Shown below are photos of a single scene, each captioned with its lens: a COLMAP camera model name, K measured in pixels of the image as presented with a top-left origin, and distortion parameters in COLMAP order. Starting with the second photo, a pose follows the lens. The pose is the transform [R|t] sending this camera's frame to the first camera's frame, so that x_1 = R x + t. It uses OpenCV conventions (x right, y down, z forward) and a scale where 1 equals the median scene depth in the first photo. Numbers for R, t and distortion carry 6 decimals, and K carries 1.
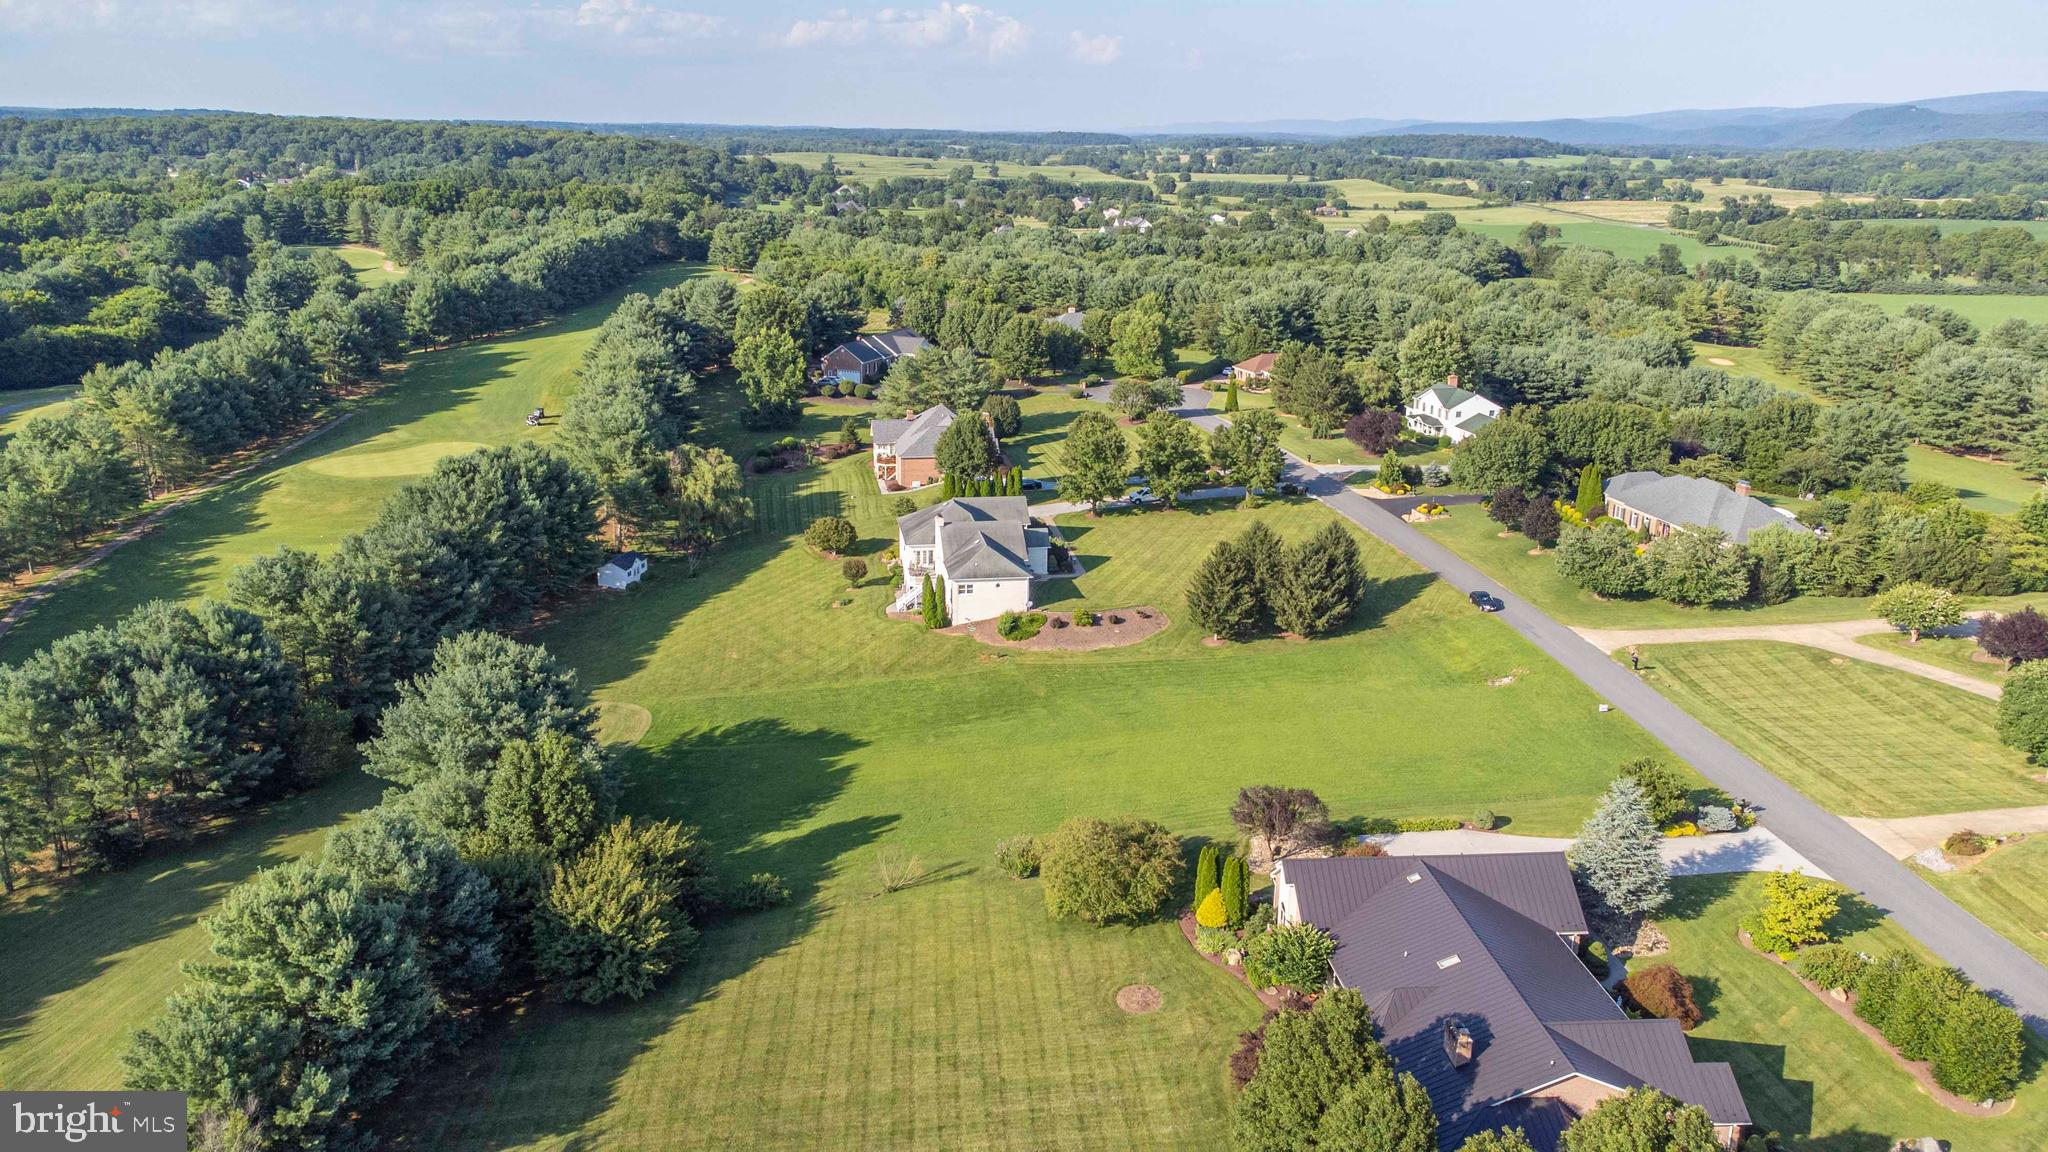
lens RADIAL K [[1512.2, 0, 1020.7], [0, 1512.2, 571.4], [0, 0, 1]] dist [0.030145, 0.027810]
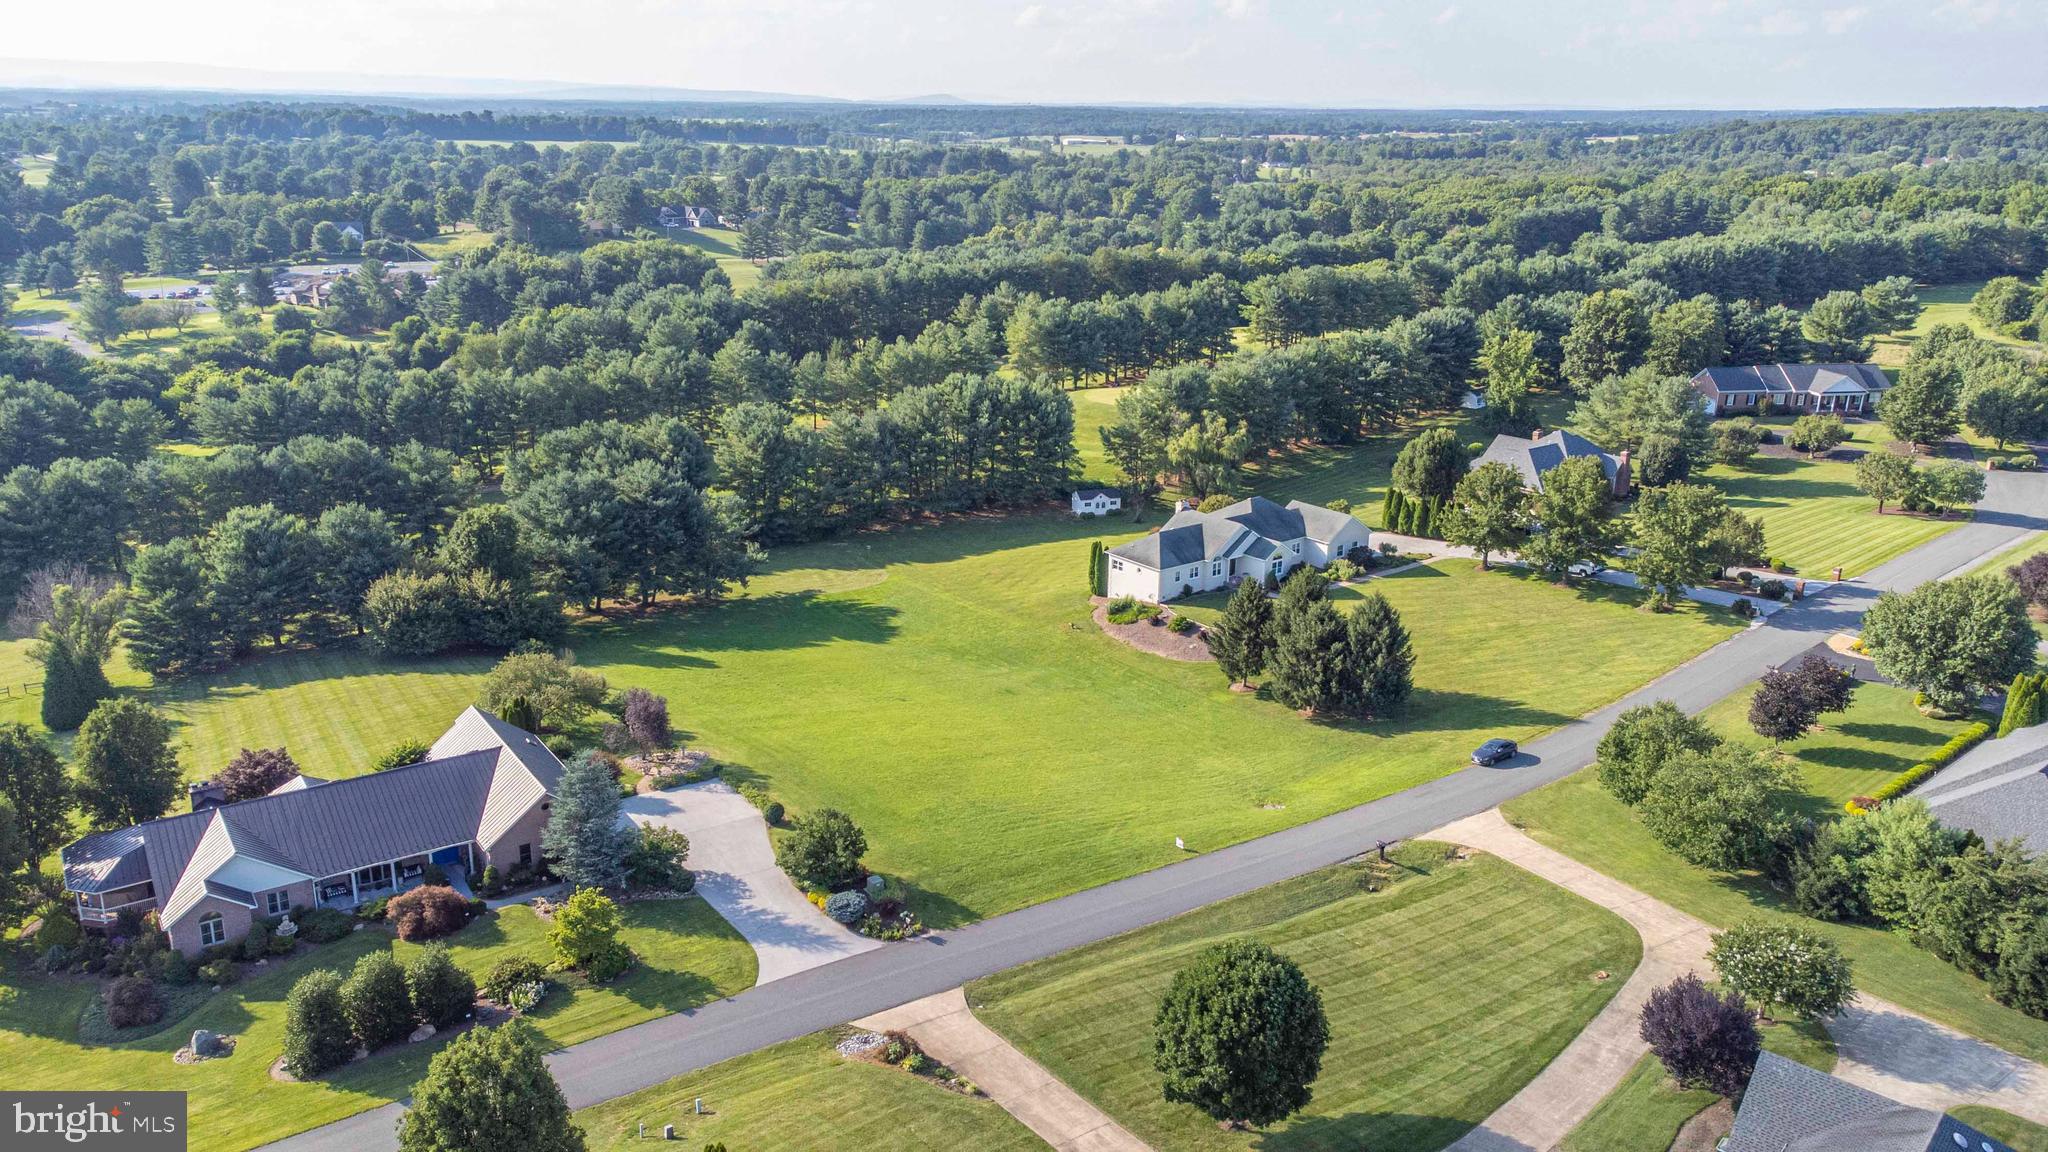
lens RADIAL K [[1511.5, 0, 1018.3], [0, 1511.5, 574.1], [0, 0, 1]] dist [0.042981, -0.000157]
pose [[0.480274, 0.248236, -0.841258, 0.639458], [-0.246772, 0.958616, 0.141984, -0.089502], [0.841689, 0.139408, 0.521656, 0.329093]]
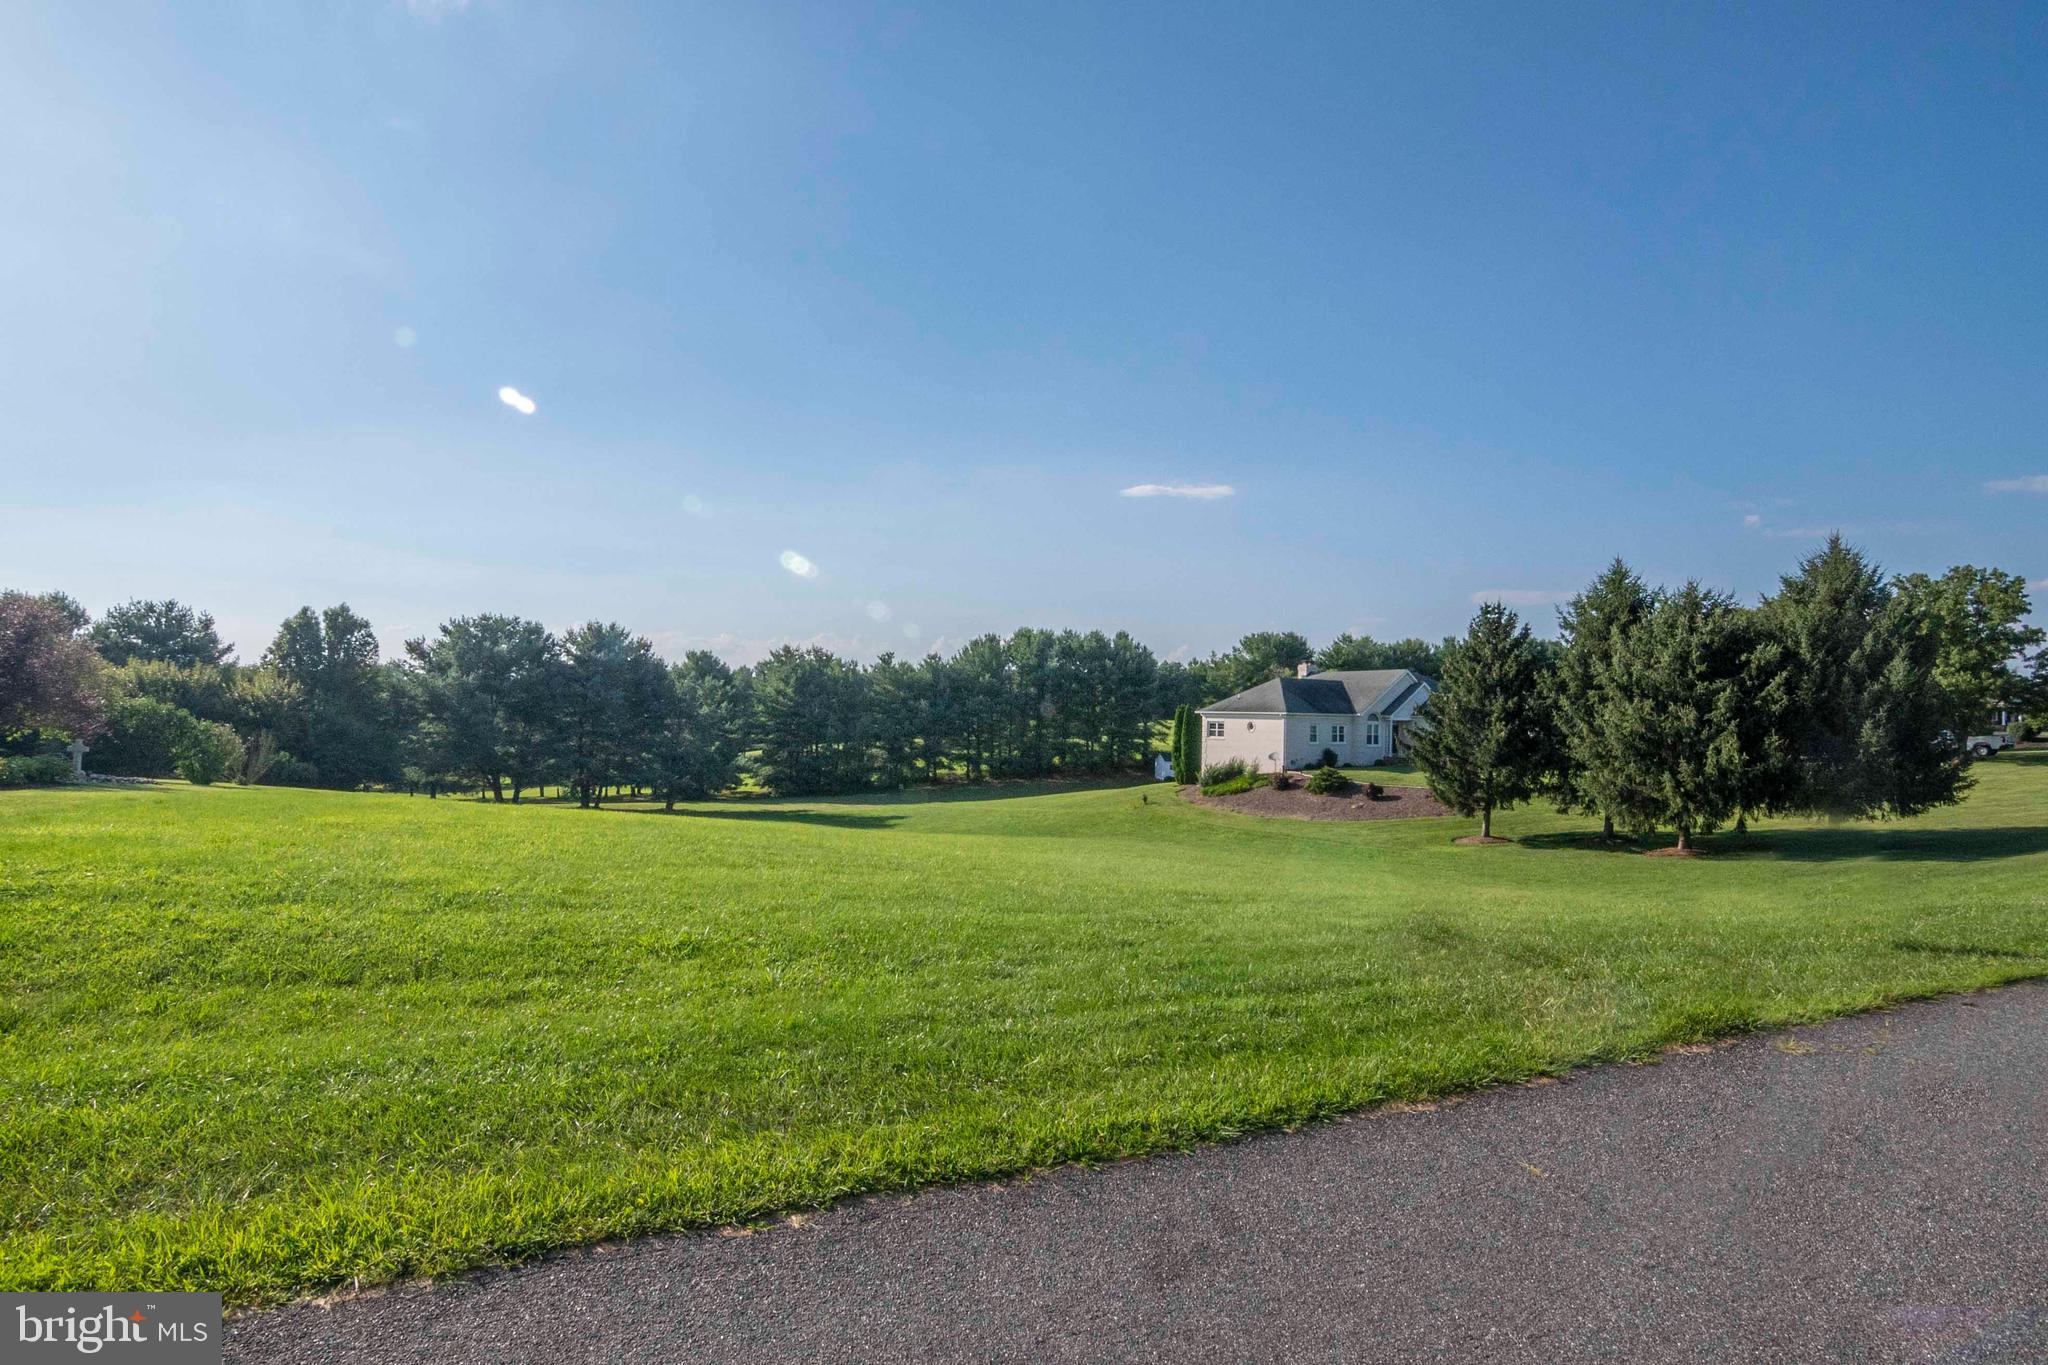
lens RADIAL K [[1014.0, 0, 1024.0], [0, 1014.0, 682.5], [0, 0, 1]] dist [-0.006836, -0.000285]
pose [[0.385313, -0.032372, -0.922218, 0.281563], [-0.278916, 0.948555, -0.149831, 0.067594], [0.879625, 0.314953, 0.356462, 0.607523]]
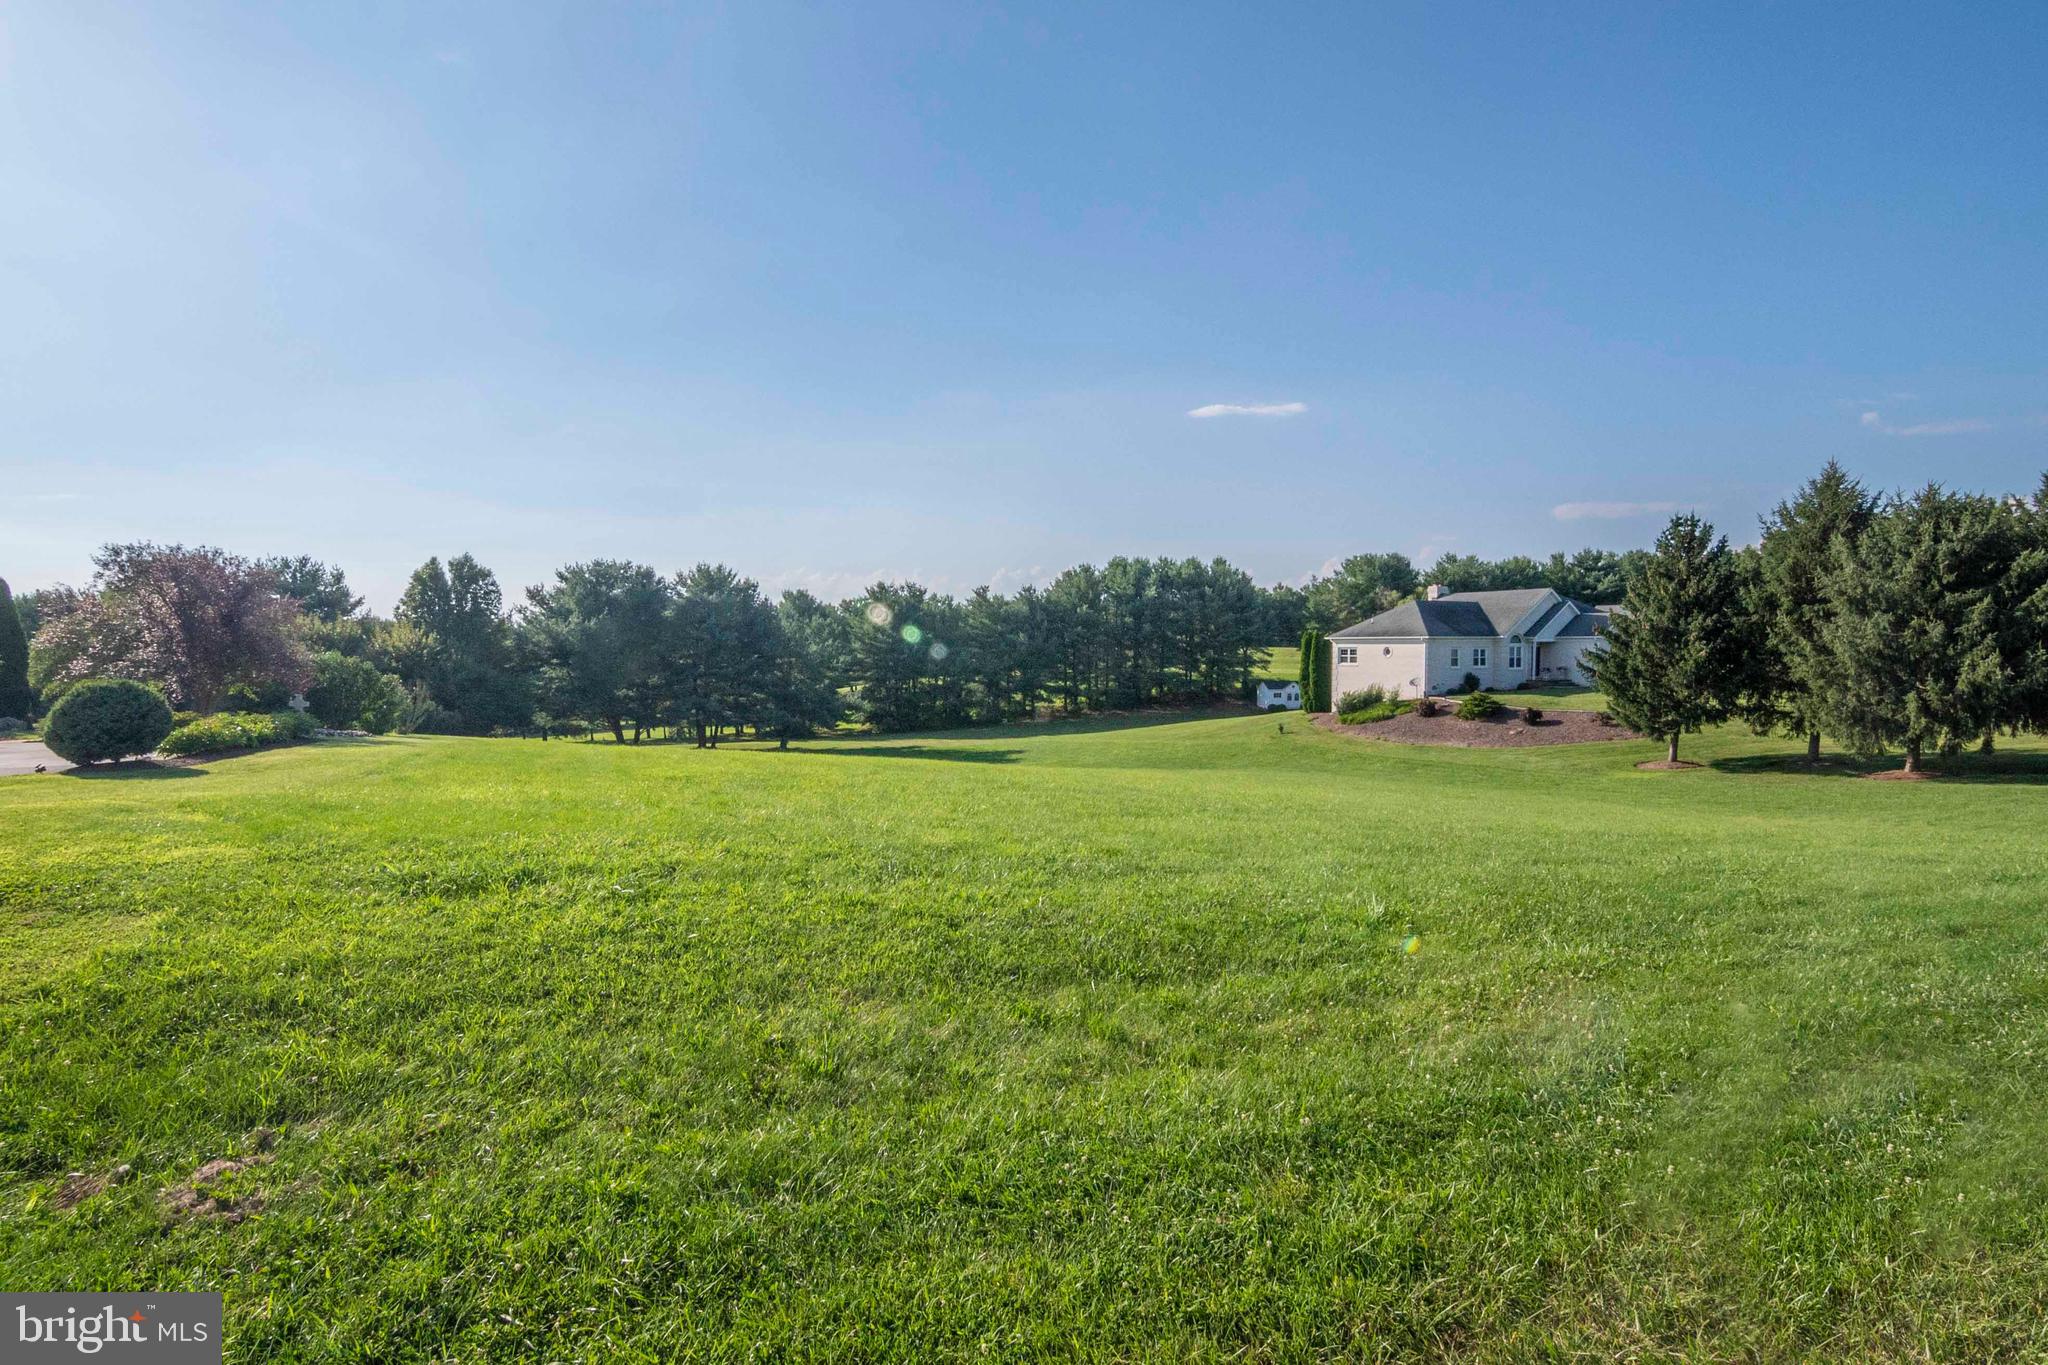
lens RADIAL K [[1014.0, 0, 1024.0], [0, 1014.0, 682.5], [0, 0, 1]] dist [-0.006836, -0.000285]
pose [[0.330463, 0.022130, -0.943560, 0.268619], [-0.261020, 0.962876, -0.068834, 0.072679], [0.907008, 0.269034, 0.323971, 0.588498]]
